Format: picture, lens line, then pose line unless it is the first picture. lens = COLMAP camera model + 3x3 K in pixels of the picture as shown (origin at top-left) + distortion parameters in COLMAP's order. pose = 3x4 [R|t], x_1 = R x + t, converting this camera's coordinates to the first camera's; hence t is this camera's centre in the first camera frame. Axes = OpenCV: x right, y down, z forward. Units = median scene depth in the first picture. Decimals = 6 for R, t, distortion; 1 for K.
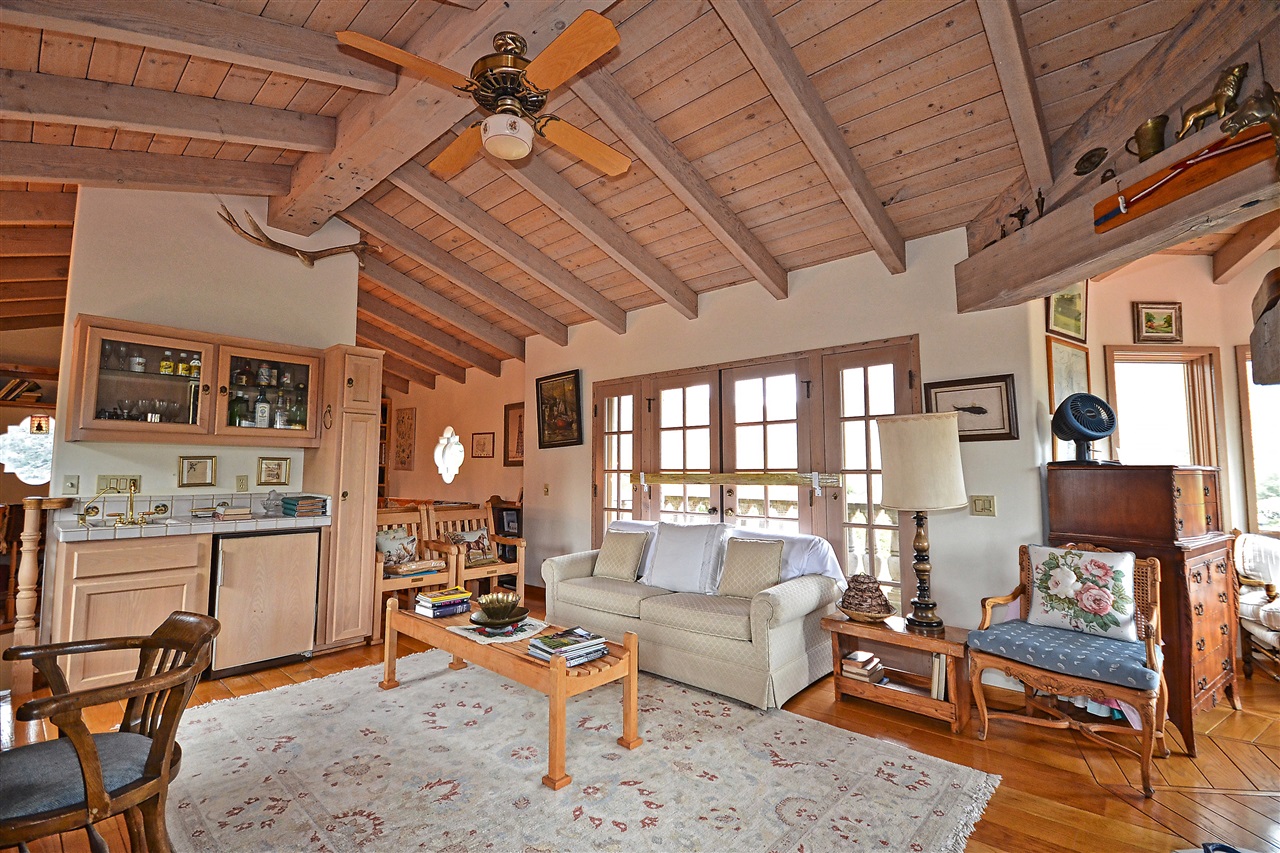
lens RADIAL K [[563.9, 0, 622.1], [0, 563.9, 427.9], [0, 0, 1]] dist [-0.002331, -0.000119]
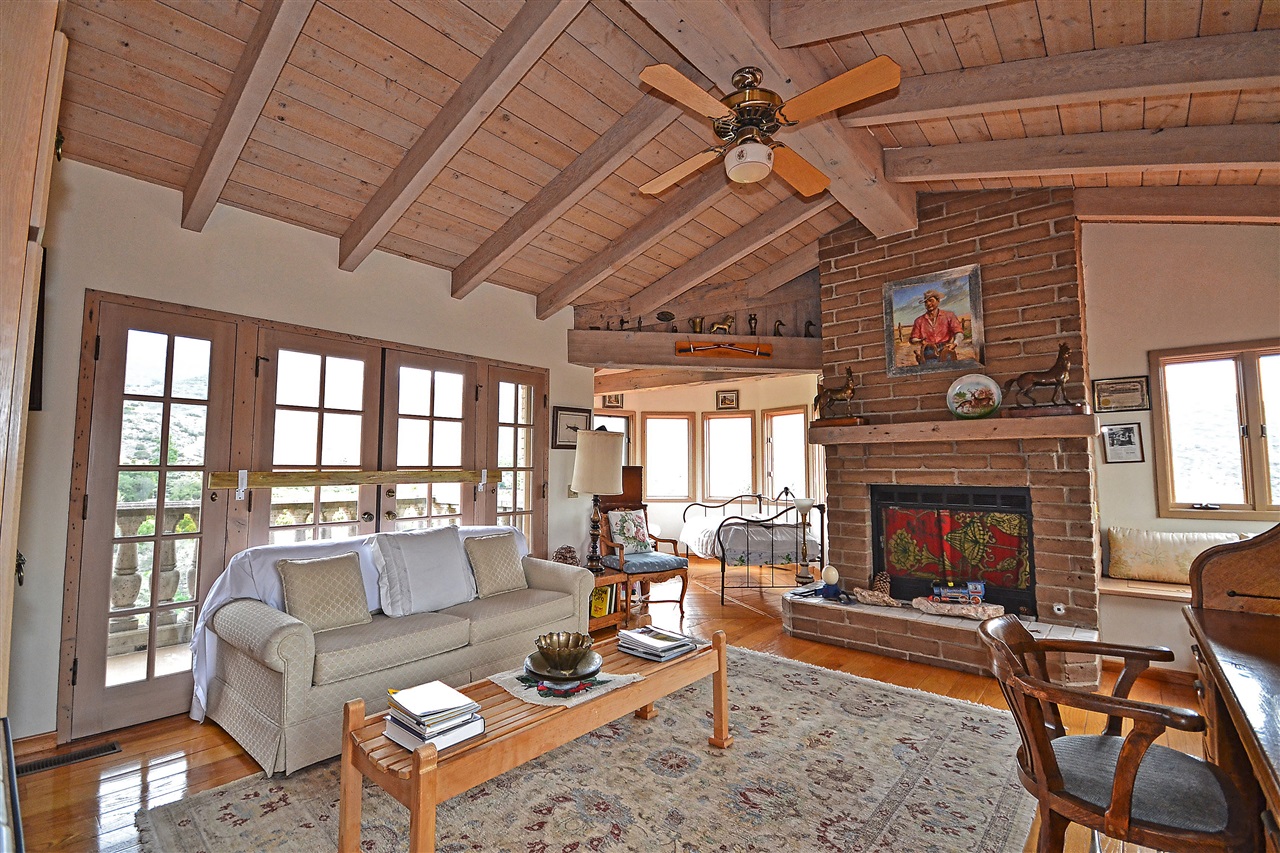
lens RADIAL K [[563.9, 0, 622.1], [0, 563.9, 427.9], [0, 0, 1]] dist [-0.002331, -0.000119]
pose [[-0.012057, 0.072553, 0.997292, -0.706632], [-0.076689, 0.994359, -0.073266, 0.053265], [-0.996982, -0.077365, -0.006425, 0.685253]]
